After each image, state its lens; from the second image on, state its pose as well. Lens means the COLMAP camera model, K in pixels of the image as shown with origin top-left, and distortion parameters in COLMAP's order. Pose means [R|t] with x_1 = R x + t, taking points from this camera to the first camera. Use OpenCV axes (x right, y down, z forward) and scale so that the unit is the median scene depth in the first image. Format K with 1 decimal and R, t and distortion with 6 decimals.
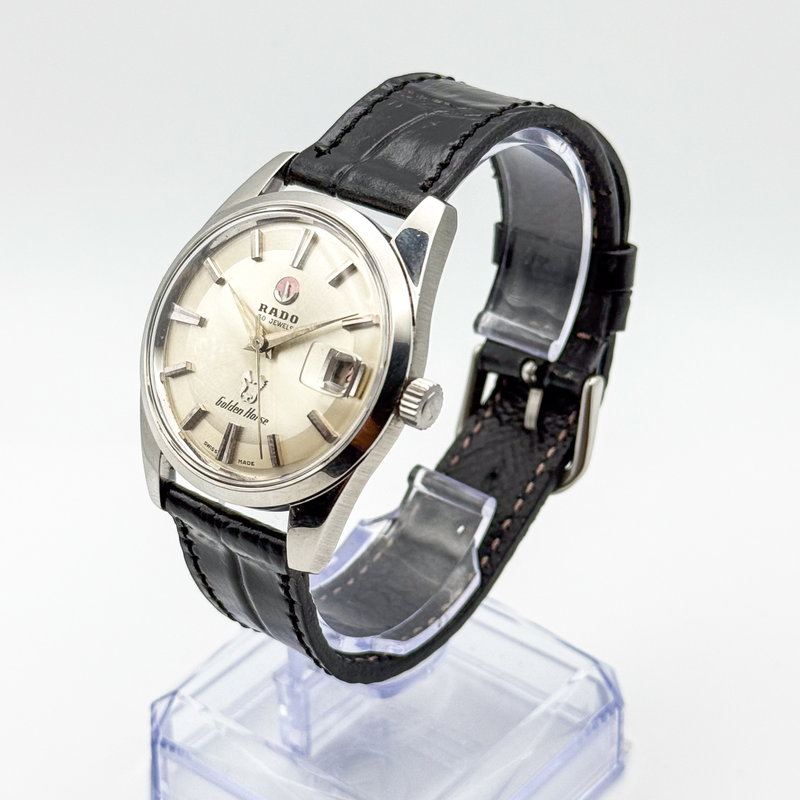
lens RADIAL K [[2054.8, 0, 402.3], [0, 2054.8, 399.7], [0, 0, 1]] dist [0.239568, 0.000000]
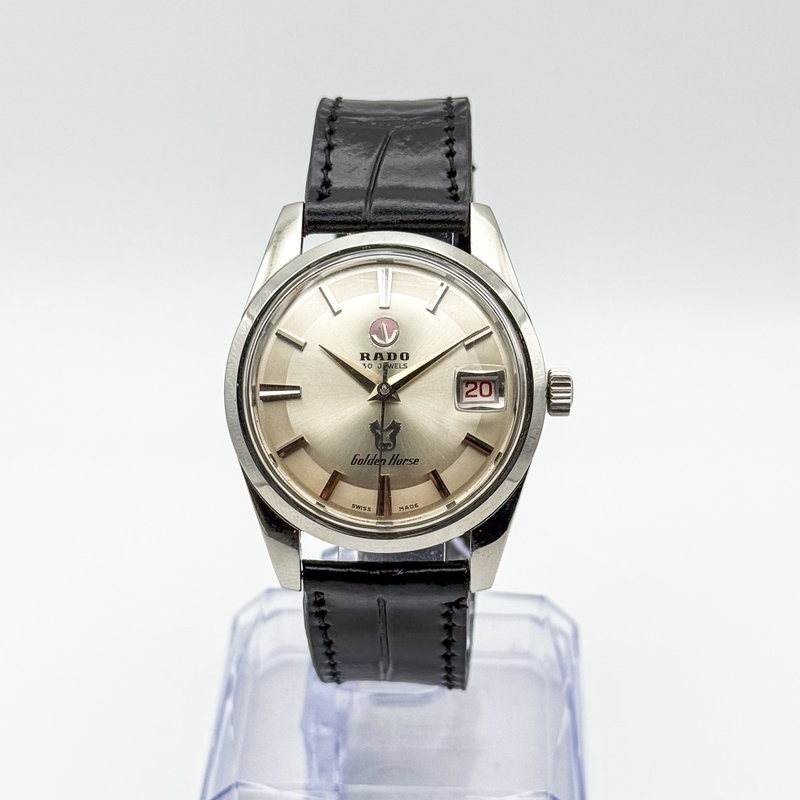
lens RADIAL K [[2054.8, 0, 401.1], [0, 2054.8, 398.2], [0, 0, 1]] dist [0.239568, 0.000000]
pose [[0.822910, -0.318539, 0.470481, -0.501427], [0.312656, 0.945288, 0.093145, -0.107128], [-0.474411, 0.070449, 0.877480, 0.115756]]
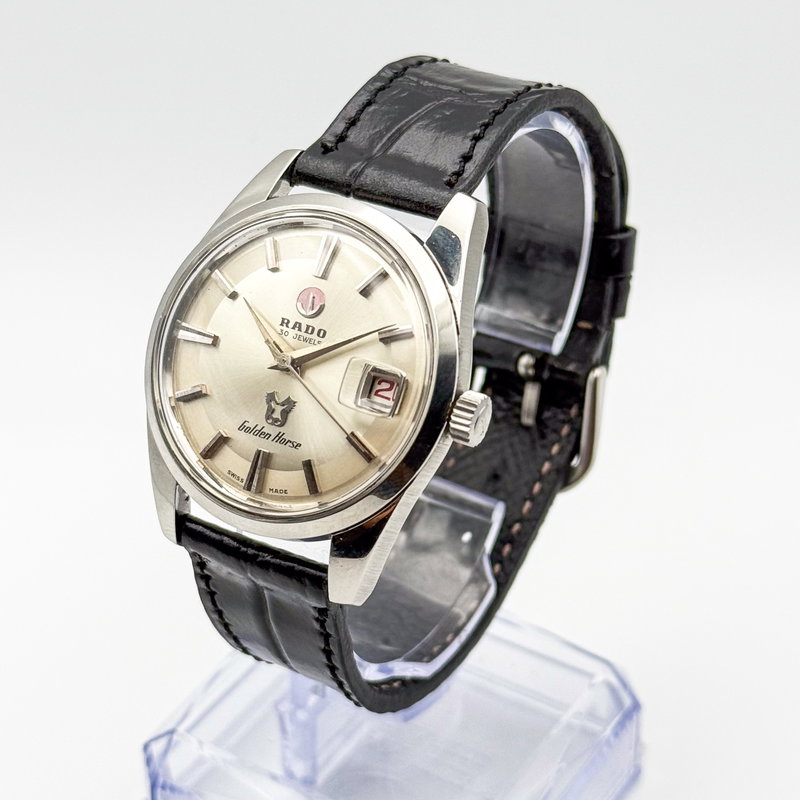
lens RADIAL K [[2054.8, 0, 394.9], [0, 2054.8, 398.1], [0, 0, 1]] dist [0.239568, 0.000000]
pose [[0.993553, -0.057572, 0.097665, -0.105281], [0.055284, 0.998133, 0.025975, -0.030400], [-0.098978, -0.020408, 0.994880, 0.073008]]
